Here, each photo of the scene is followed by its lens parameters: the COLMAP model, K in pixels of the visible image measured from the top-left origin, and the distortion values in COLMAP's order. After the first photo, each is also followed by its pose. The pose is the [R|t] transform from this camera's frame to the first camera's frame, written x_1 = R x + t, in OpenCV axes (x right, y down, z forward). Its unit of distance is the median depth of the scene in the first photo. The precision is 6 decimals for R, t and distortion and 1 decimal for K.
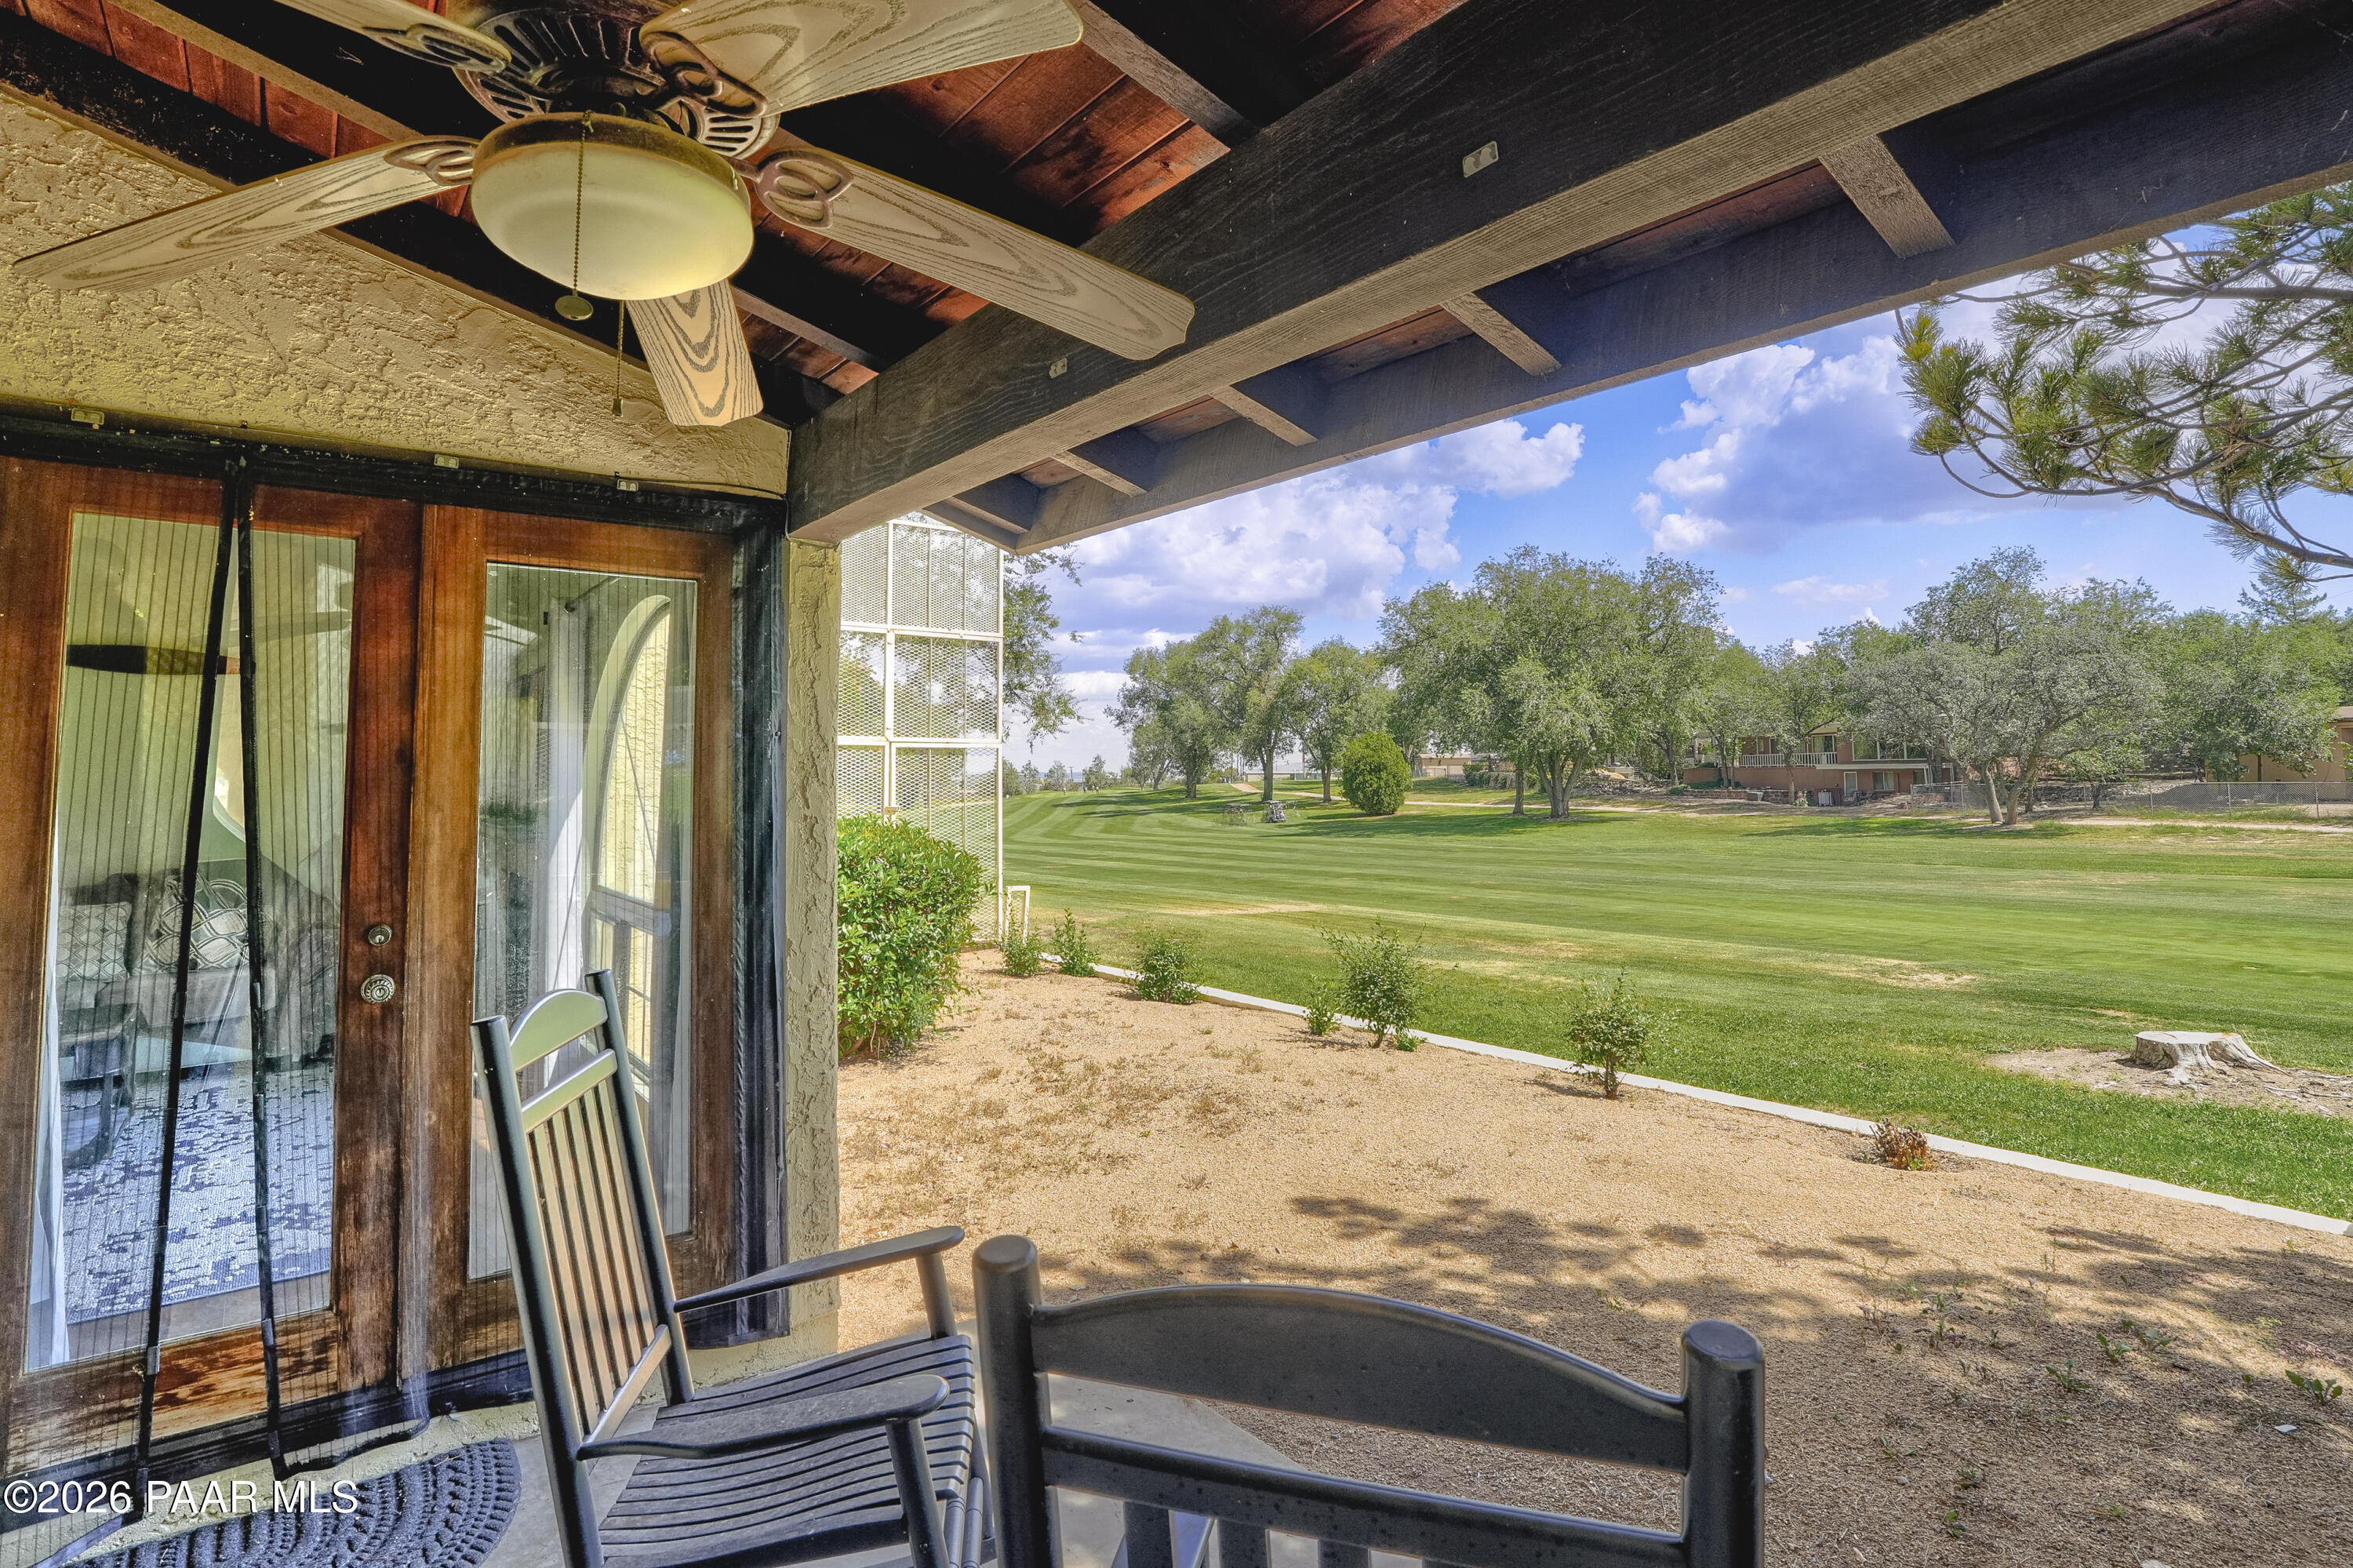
lens RADIAL K [[1173.3, 0, 1176.9], [0, 1173.3, 781.8], [0, 0, 1]] dist [-0.001508, 0.001637]
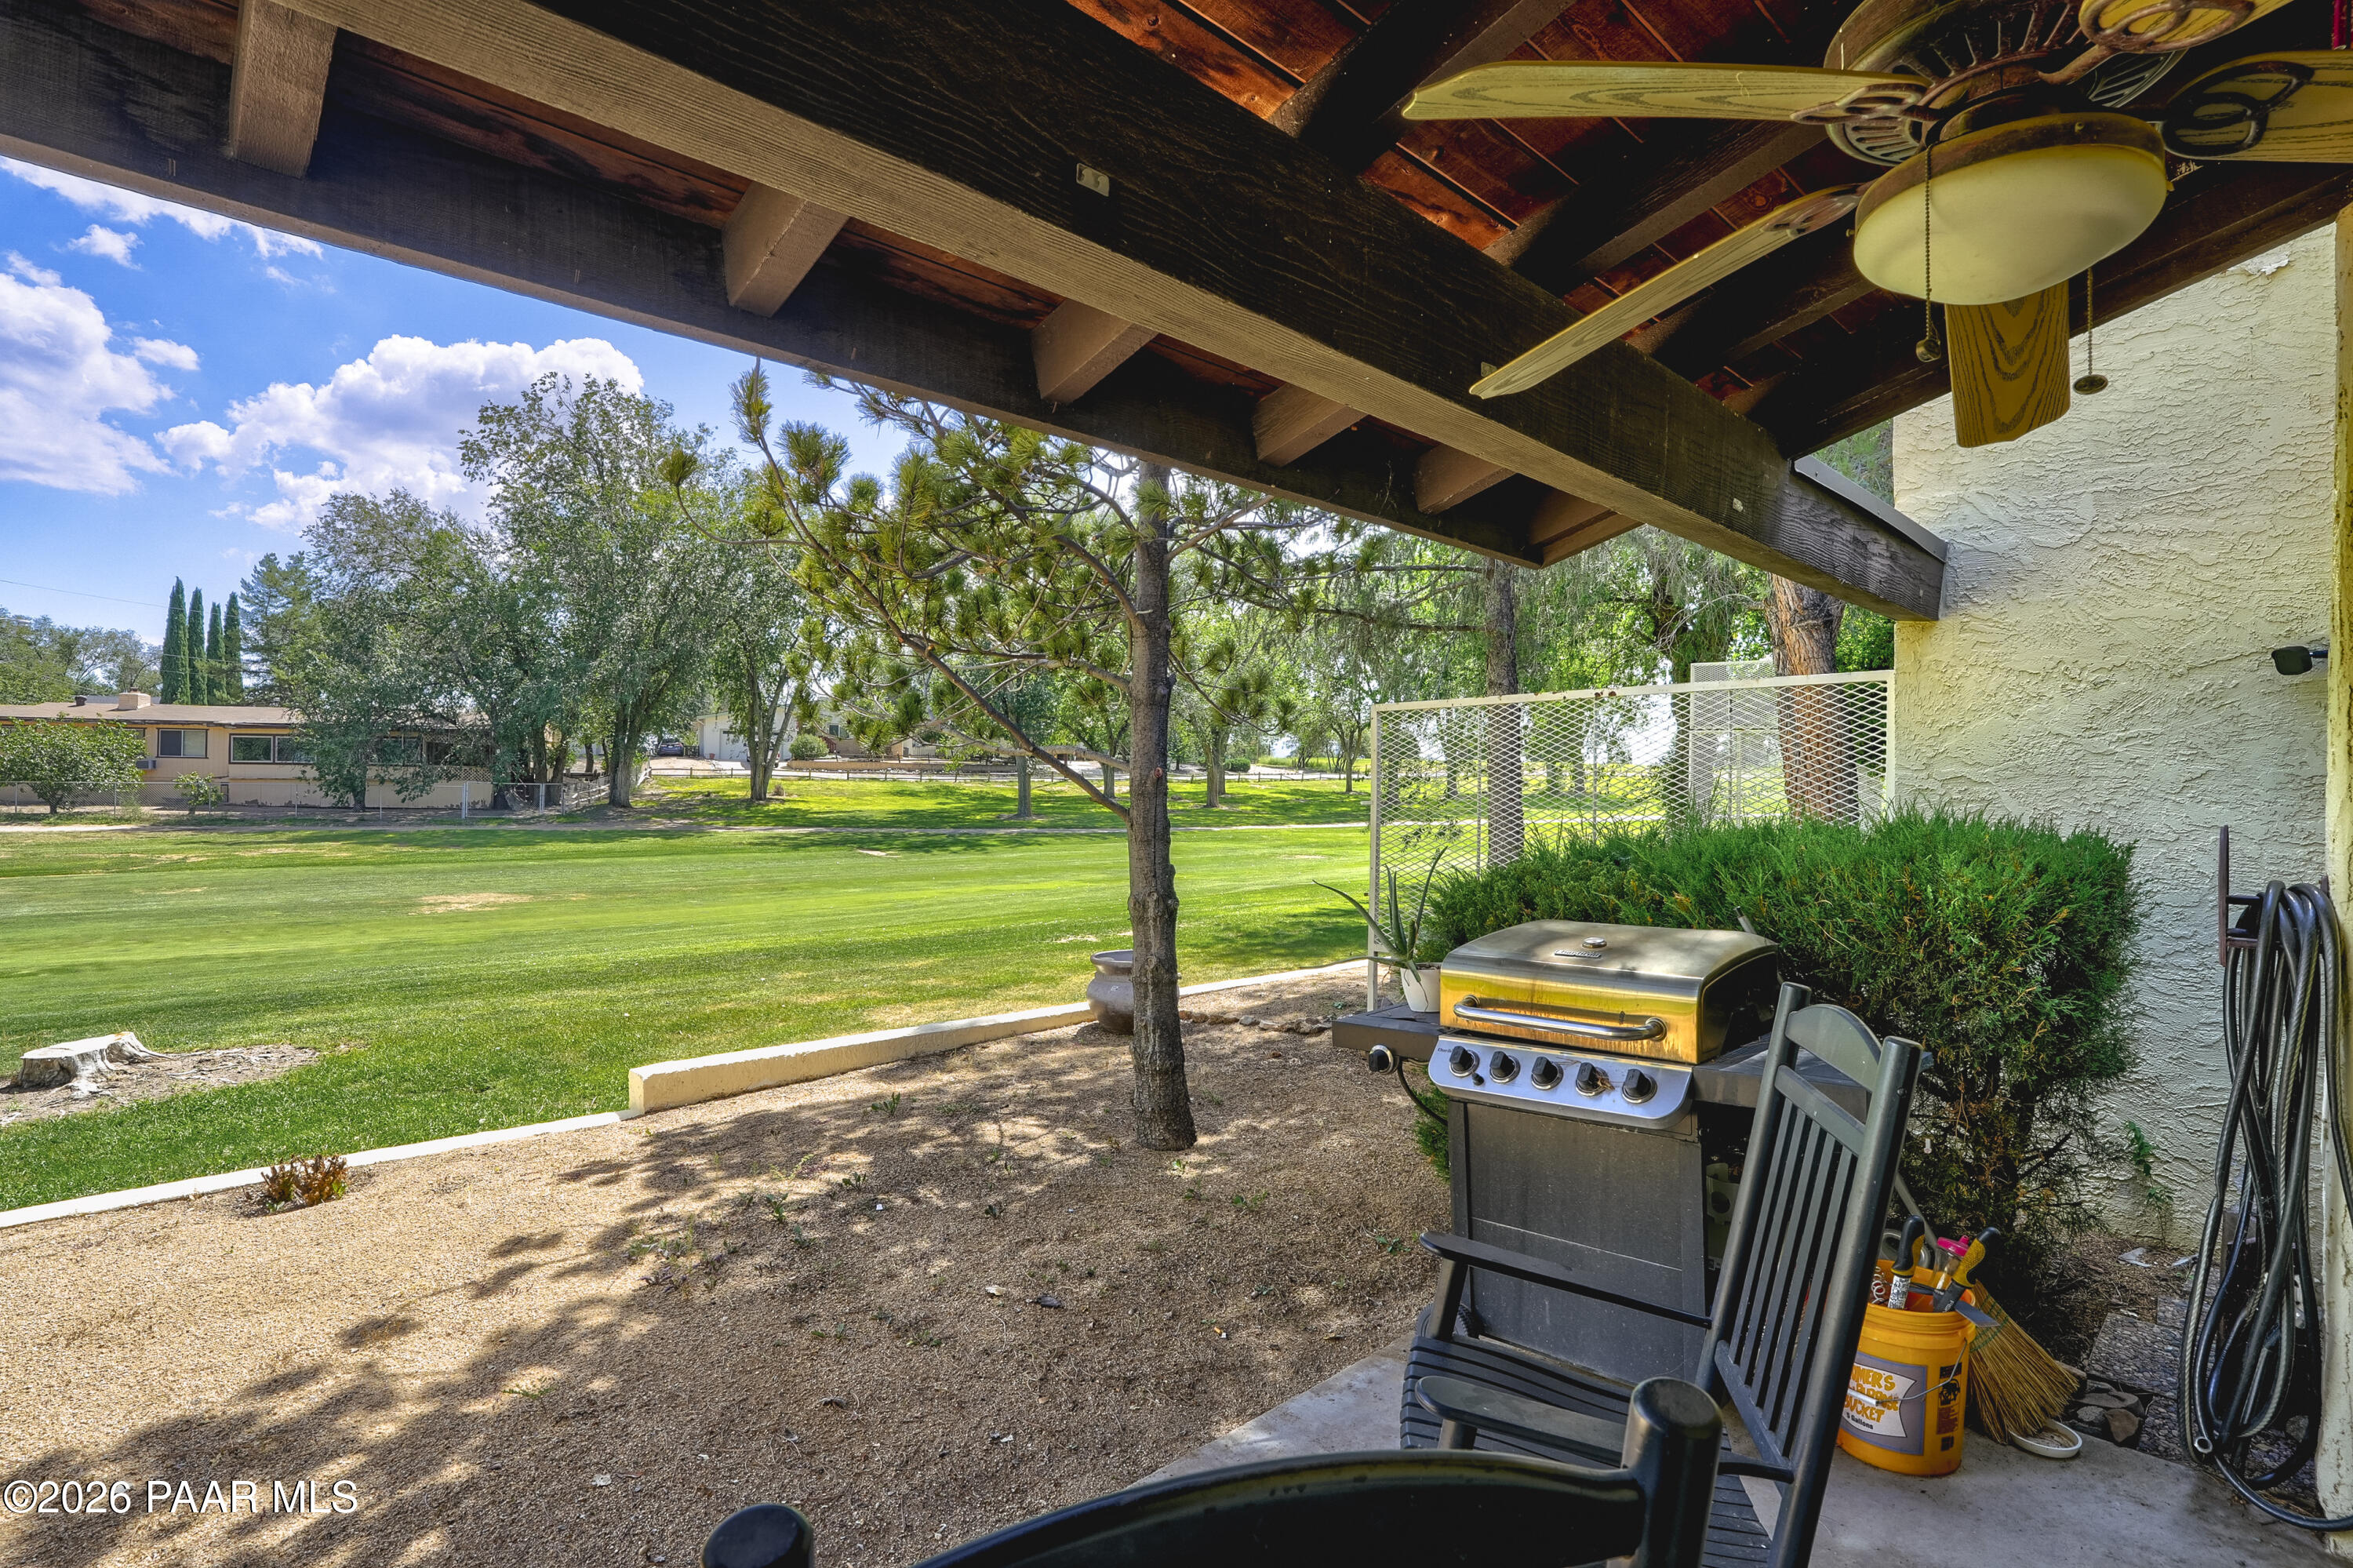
lens RADIAL K [[1173.3, 0, 1178.7], [0, 1173.3, 841.4], [0, 0, 1]] dist [-0.001508, 0.001637]
pose [[-0.077056, -0.035504, 0.996394, -0.439332], [-0.017764, 0.999256, 0.034232, 0.008642], [-0.996869, -0.015062, -0.077629, 0.539733]]
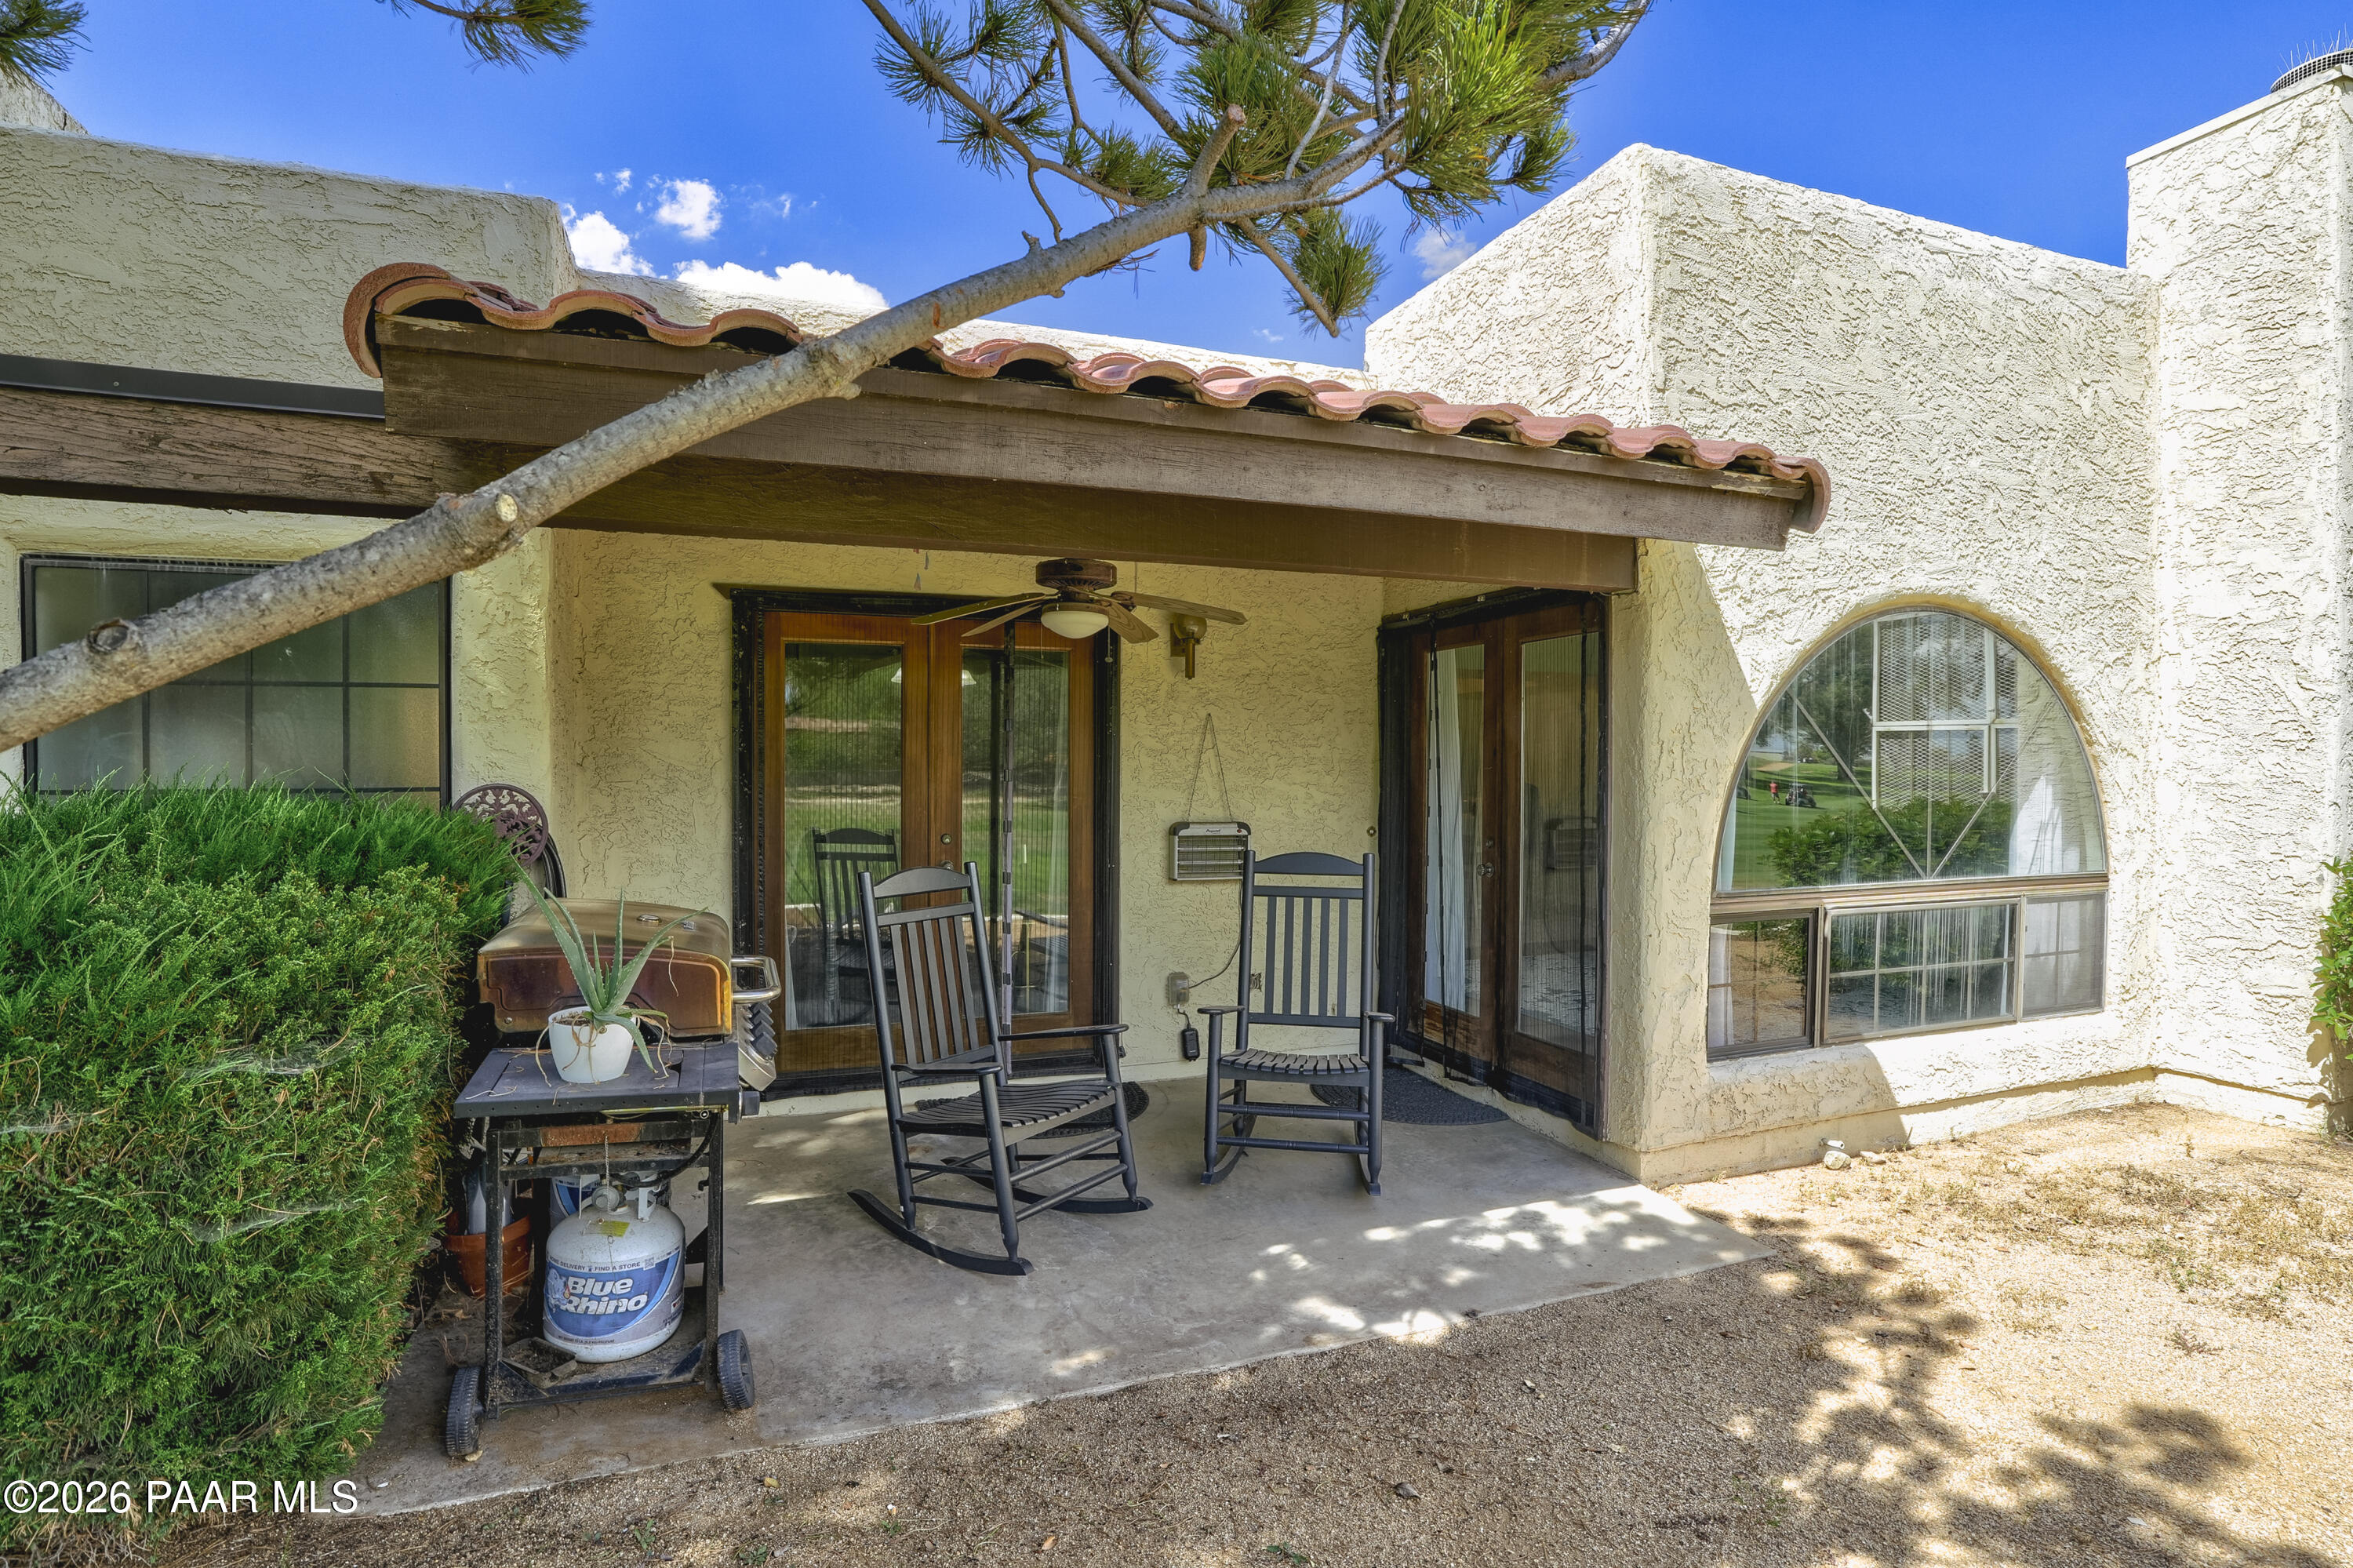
lens RADIAL K [[1173.3, 0, 1172.7], [0, 1173.3, 791.5], [0, 0, 1]] dist [-0.001508, 0.001637]
pose [[-0.359911, -0.001169, -0.932986, 1.050817], [0.015239, 0.999858, -0.007132, 0.014385], [0.932862, -0.016785, -0.359843, 0.832489]]
